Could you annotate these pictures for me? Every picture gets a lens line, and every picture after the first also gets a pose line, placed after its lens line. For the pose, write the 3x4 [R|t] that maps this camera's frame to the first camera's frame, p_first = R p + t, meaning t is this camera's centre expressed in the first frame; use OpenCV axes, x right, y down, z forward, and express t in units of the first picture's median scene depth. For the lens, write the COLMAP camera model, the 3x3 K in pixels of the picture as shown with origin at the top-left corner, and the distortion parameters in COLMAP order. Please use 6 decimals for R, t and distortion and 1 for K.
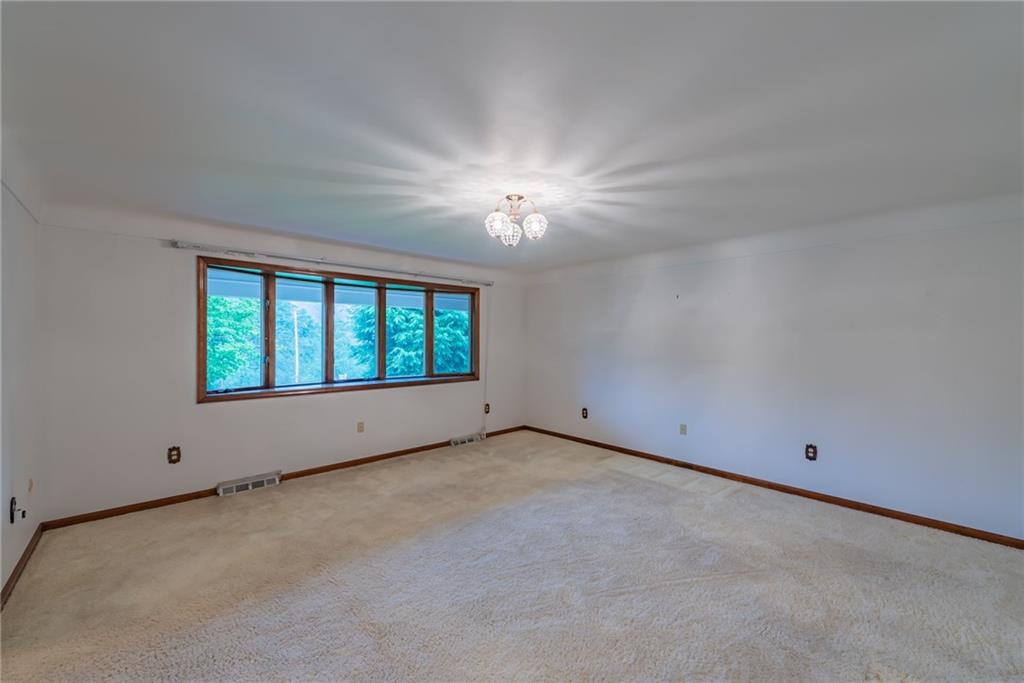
lens RADIAL K [[402.8, 0, 511.0], [0, 402.8, 337.9], [0, 0, 1]] dist [0.010542, -0.000452]
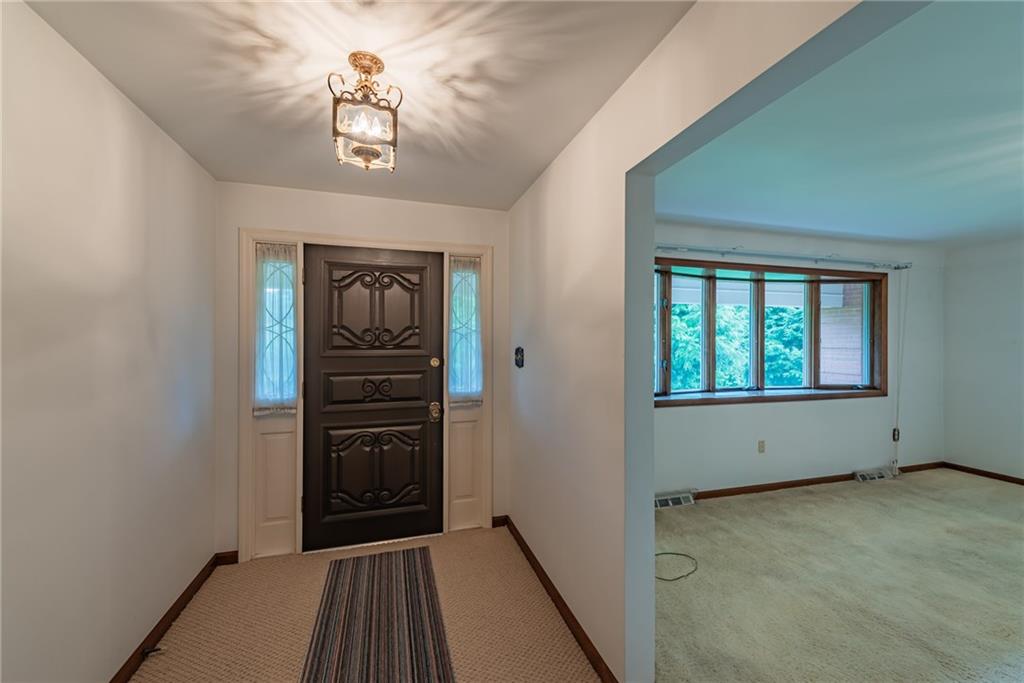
lens RADIAL K [[402.8, 0, 510.0], [0, 402.8, 342.0], [0, 0, 1]] dist [0.010542, -0.000452]
pose [[0.898492, 0.000377, -0.438989, -0.485348], [0.002789, 0.999975, 0.006567, -0.003612], [0.438981, -0.007125, 0.898468, 0.016812]]
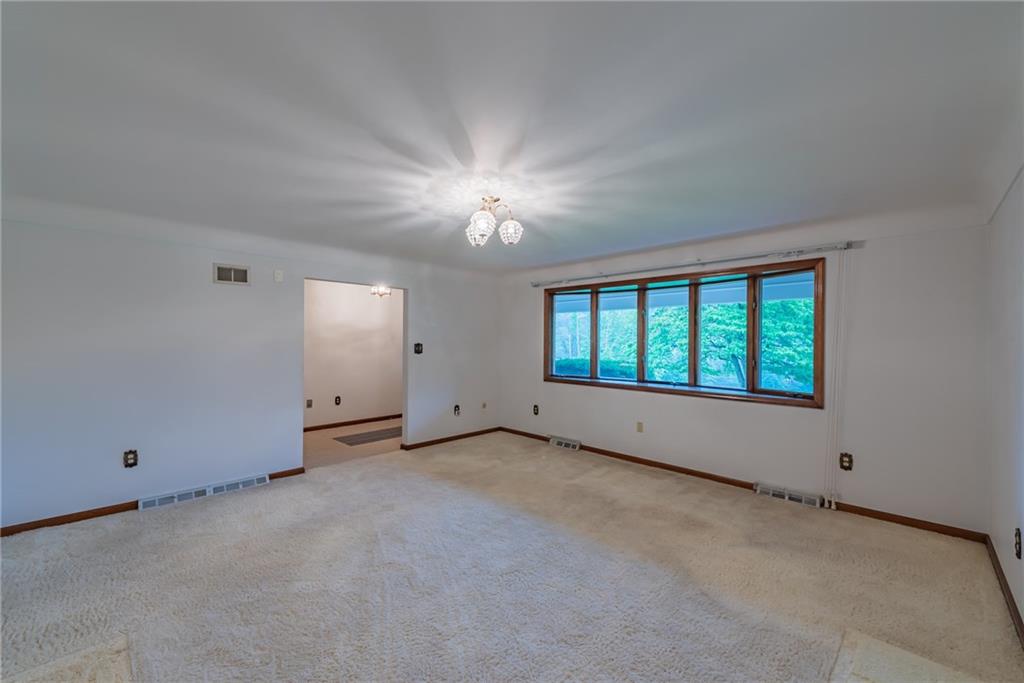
lens RADIAL K [[402.8, 0, 515.1], [0, 402.8, 343.7], [0, 0, 1]] dist [0.010542, -0.000452]
pose [[0.049449, 0.004755, -0.998765, 0.652079], [0.000733, 0.999988, 0.004797, 0.003745], [0.998776, -0.000969, 0.049445, 0.648462]]
